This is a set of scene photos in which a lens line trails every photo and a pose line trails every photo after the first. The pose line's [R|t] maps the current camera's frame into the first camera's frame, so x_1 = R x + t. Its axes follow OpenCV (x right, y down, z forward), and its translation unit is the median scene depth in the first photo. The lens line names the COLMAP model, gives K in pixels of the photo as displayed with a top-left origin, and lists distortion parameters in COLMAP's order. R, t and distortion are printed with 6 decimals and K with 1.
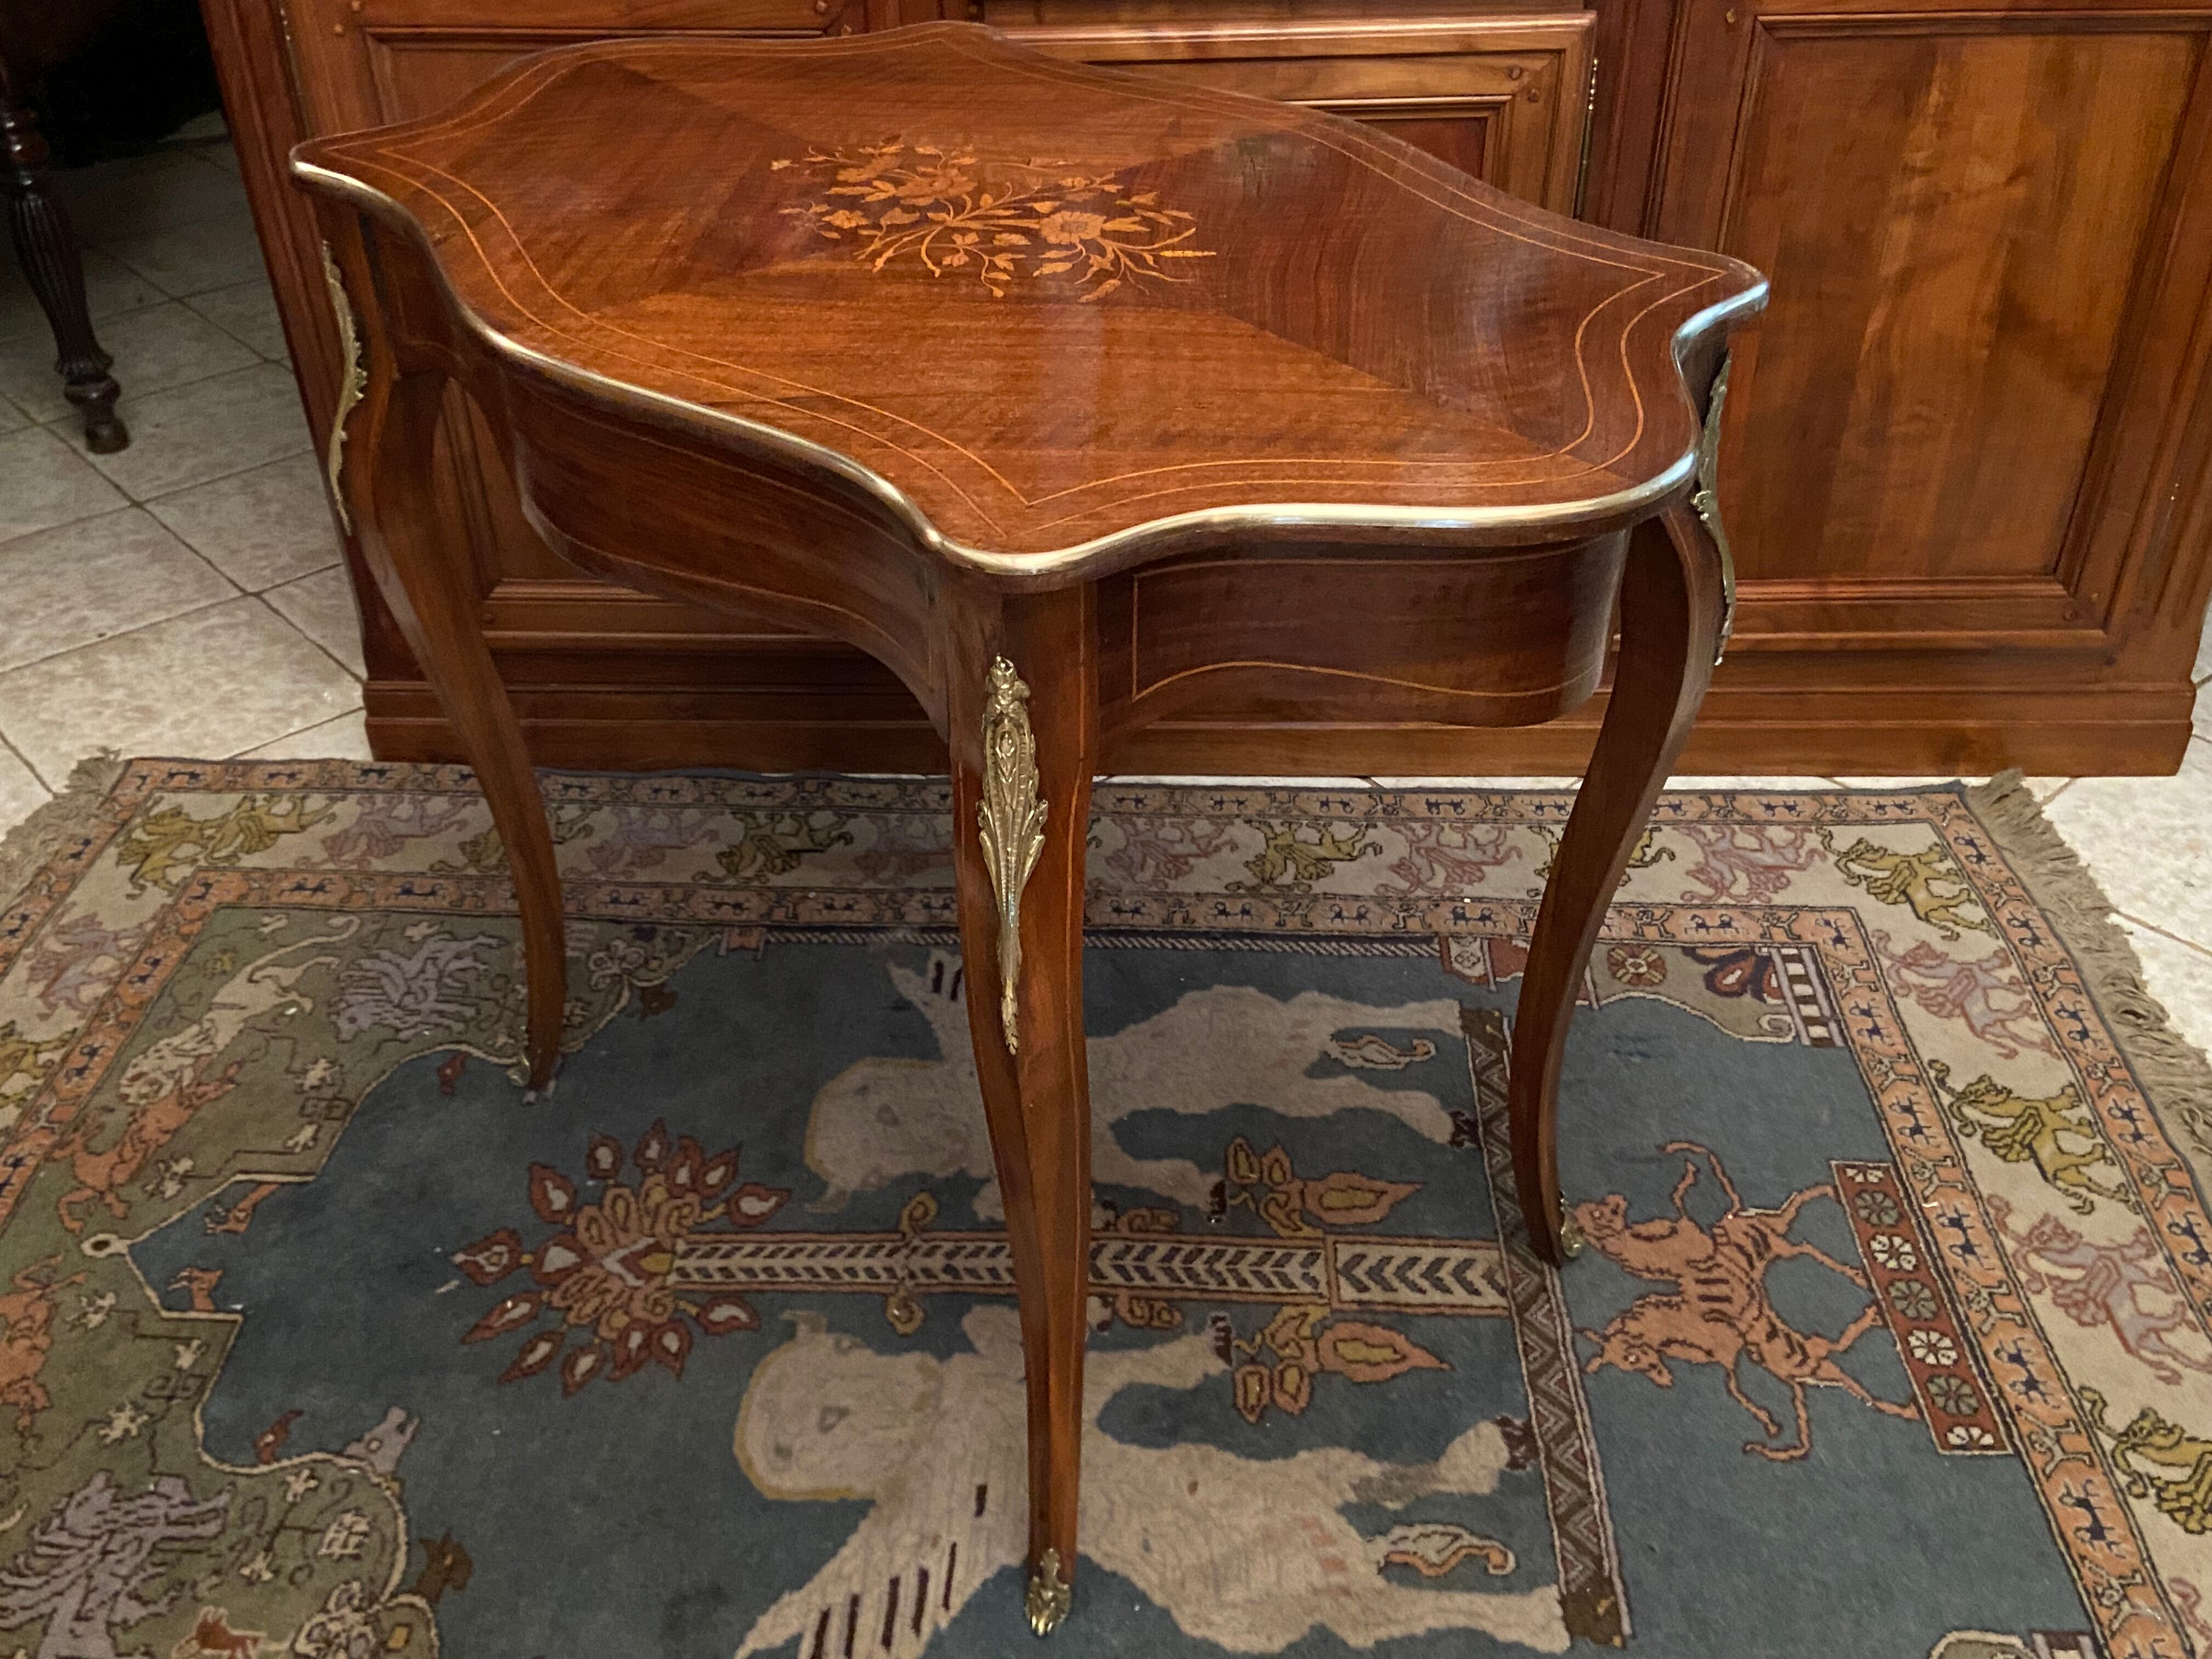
lens RADIAL K [[2127.5, 0, 1077.6], [0, 2127.5, 863.6], [0, 0, 1]] dist [0.072306, 0.000000]
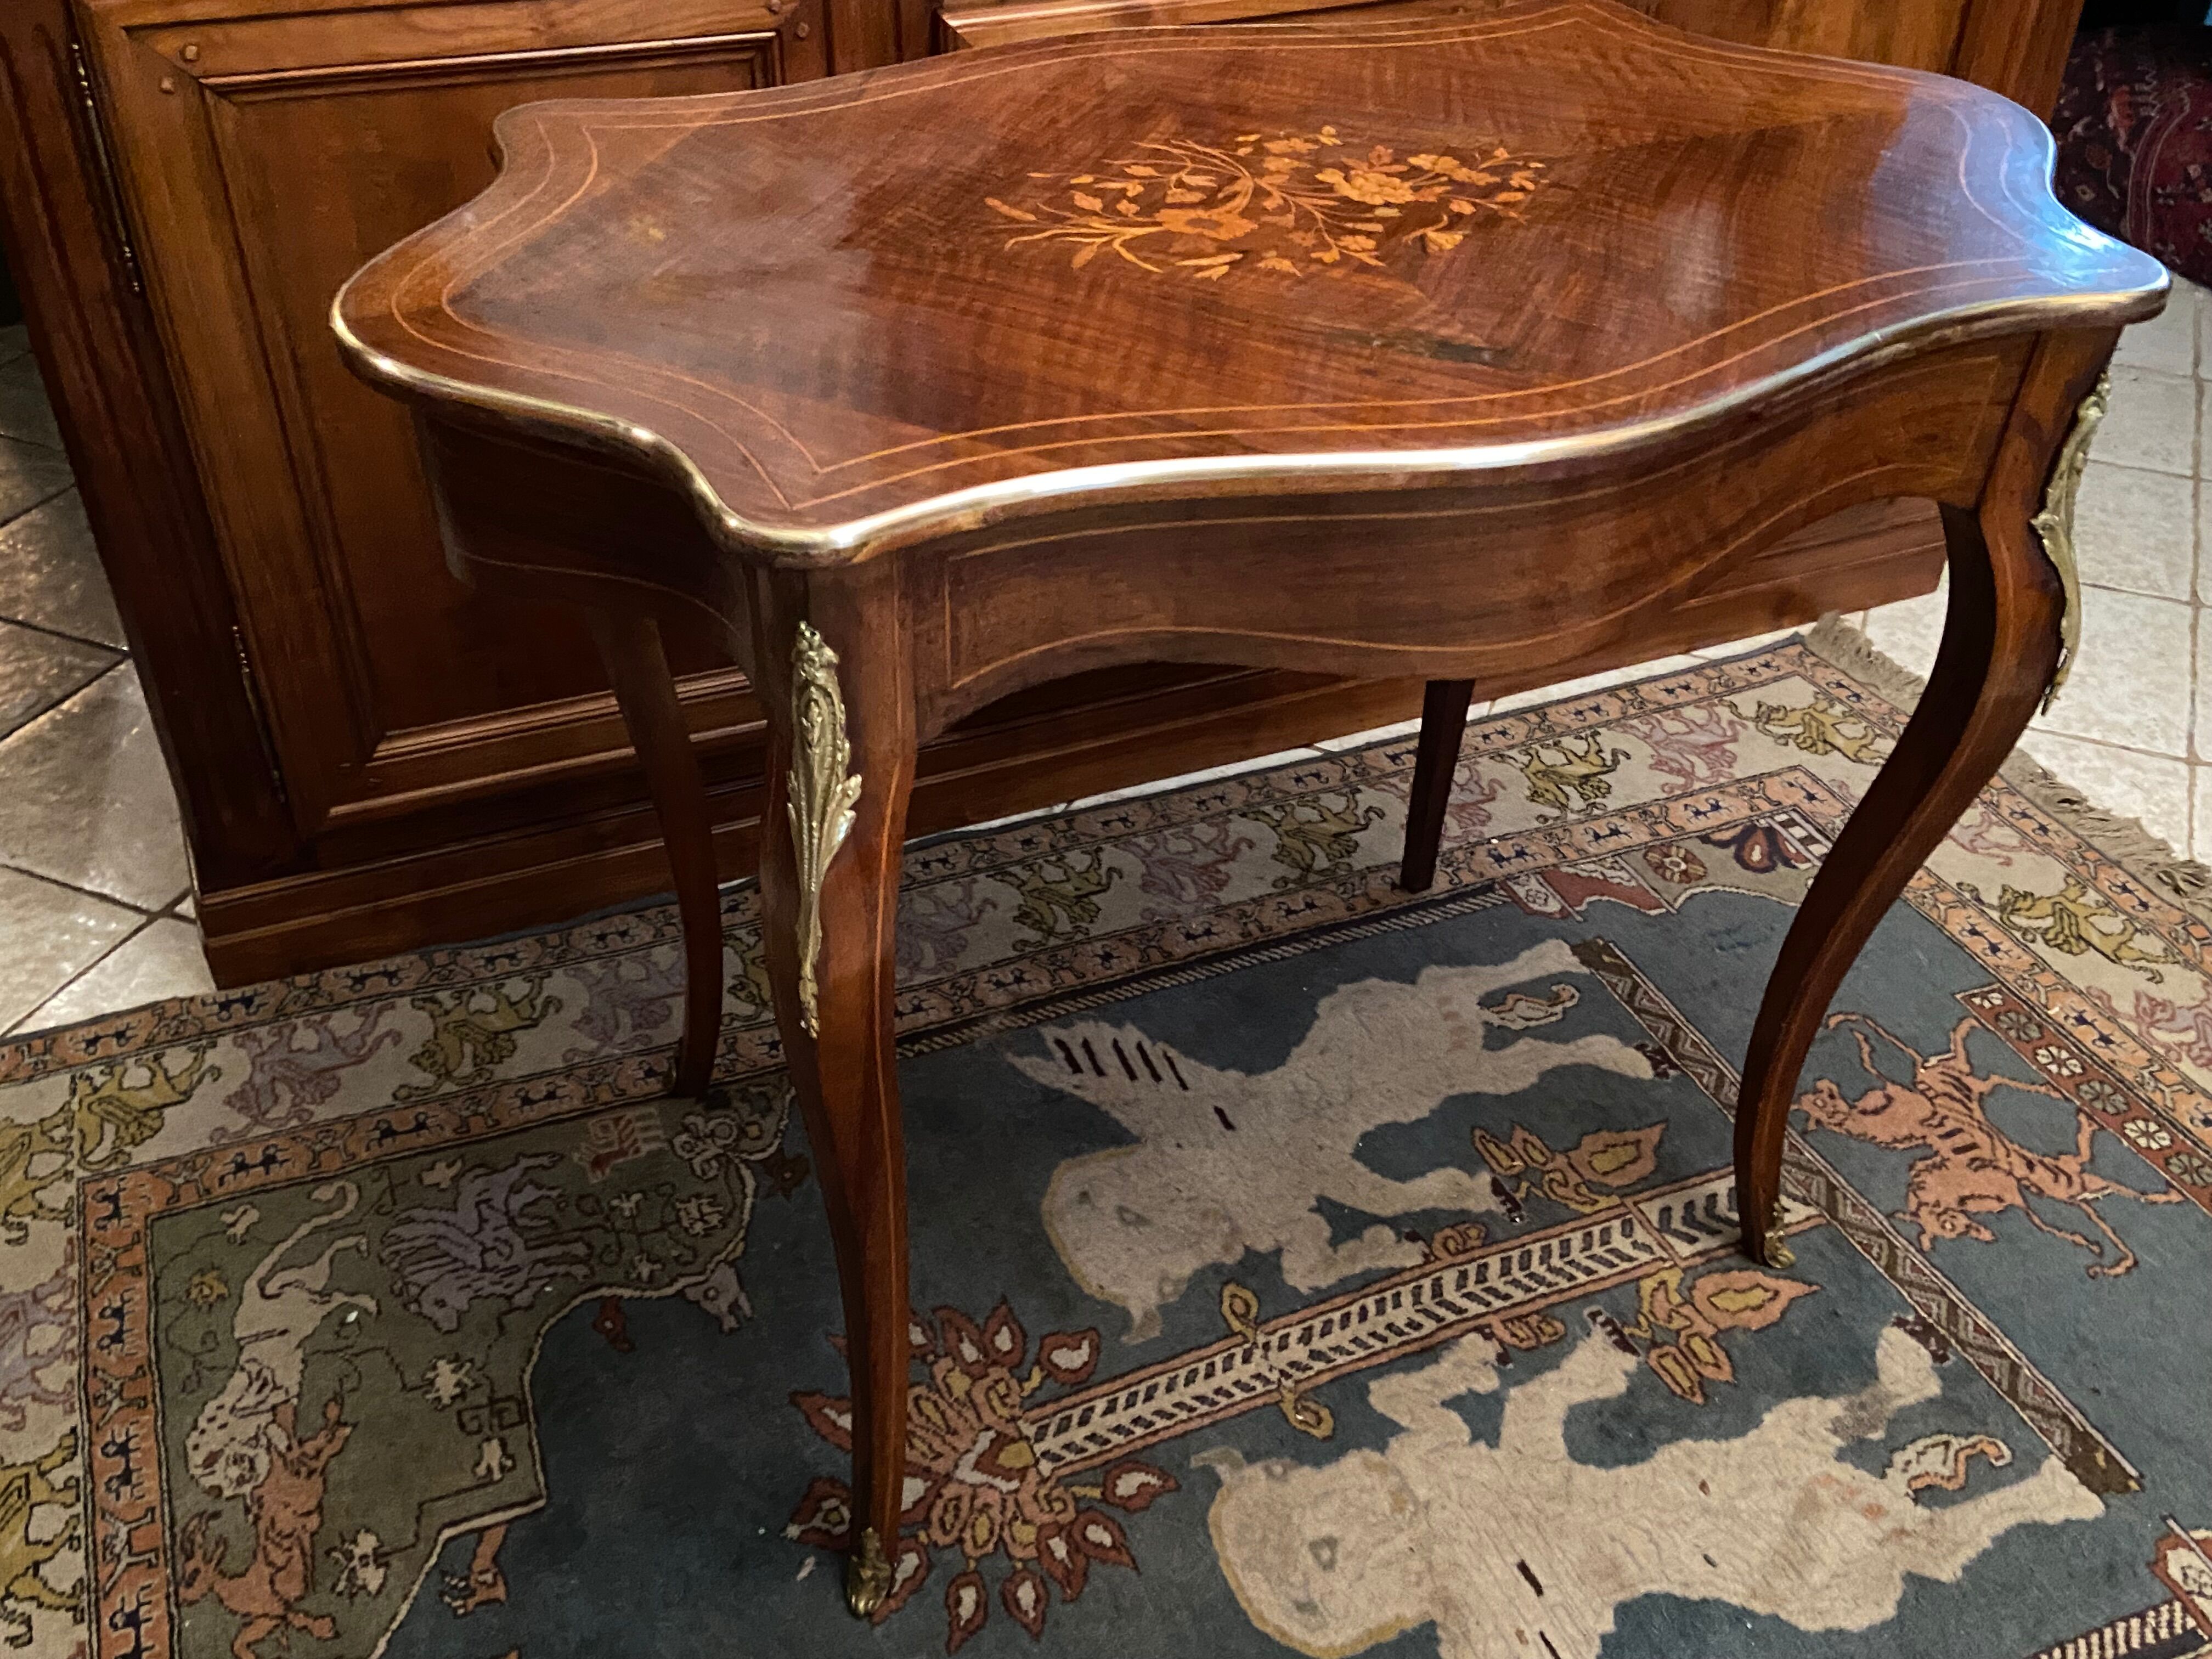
lens RADIAL K [[2125.1, 0, 1124.3], [0, 2125.1, 859.4], [0, 0, 1]] dist [0.066036, 0.000000]
pose [[0.895559, -0.234338, 0.378233, -0.425381], [0.226938, 0.971756, 0.064730, -0.094750], [-0.382719, 0.027865, 0.923445, 0.170929]]
